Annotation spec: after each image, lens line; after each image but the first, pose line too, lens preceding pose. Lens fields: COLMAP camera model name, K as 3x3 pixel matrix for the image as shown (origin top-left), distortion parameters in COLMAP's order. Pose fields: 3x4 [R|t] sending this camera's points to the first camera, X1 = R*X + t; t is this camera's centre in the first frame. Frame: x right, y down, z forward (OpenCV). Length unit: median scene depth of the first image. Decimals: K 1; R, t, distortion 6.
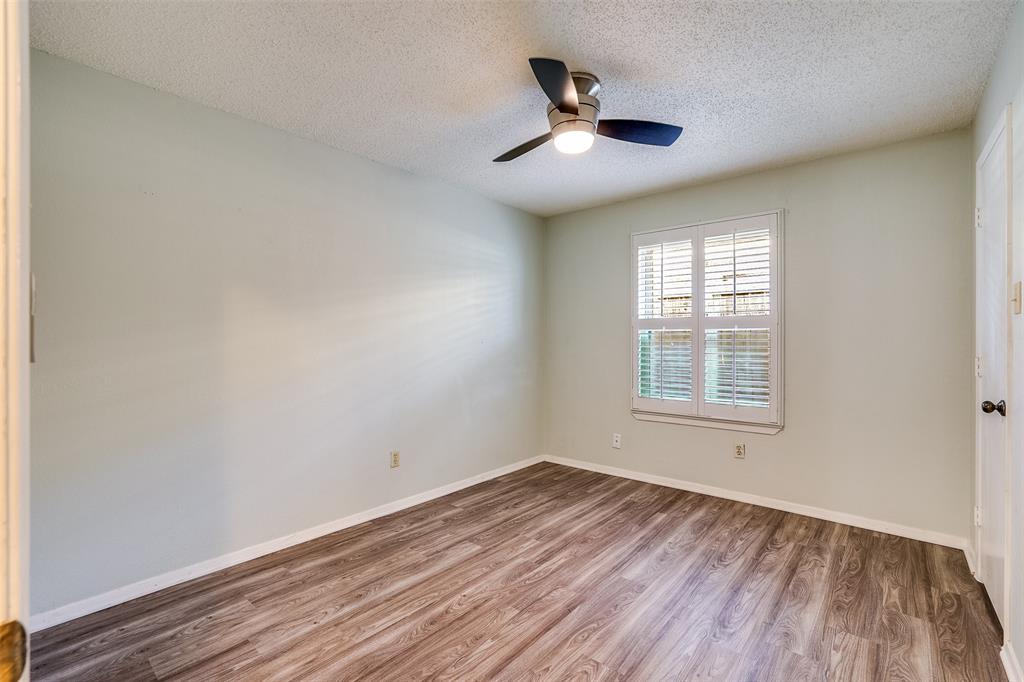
lens RADIAL K [[451.6, 0, 491.5], [0, 451.6, 328.4], [0, 0, 1]] dist [-0.048318, 0.017629]
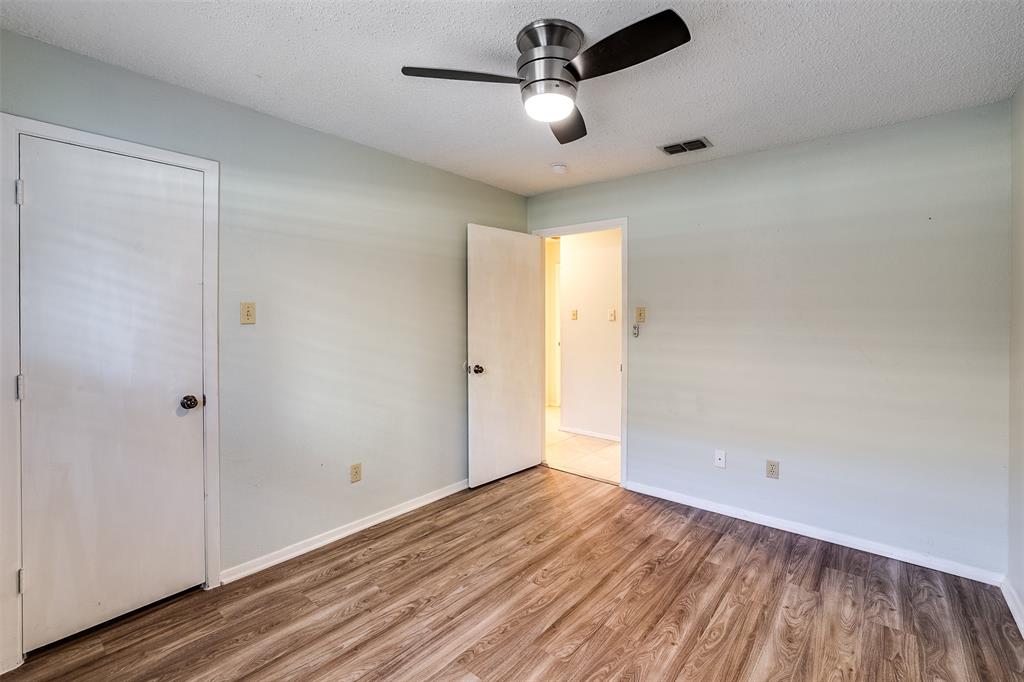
lens RADIAL K [[451.6, 0, 491.5], [0, 451.6, 328.4], [0, 0, 1]] dist [-0.048318, 0.017629]
pose [[-0.999922, -0.000143, -0.012506, 0.336888], [-0.000224, 0.999979, 0.006471, -0.024906], [0.012505, 0.006473, -0.999901, 2.044423]]
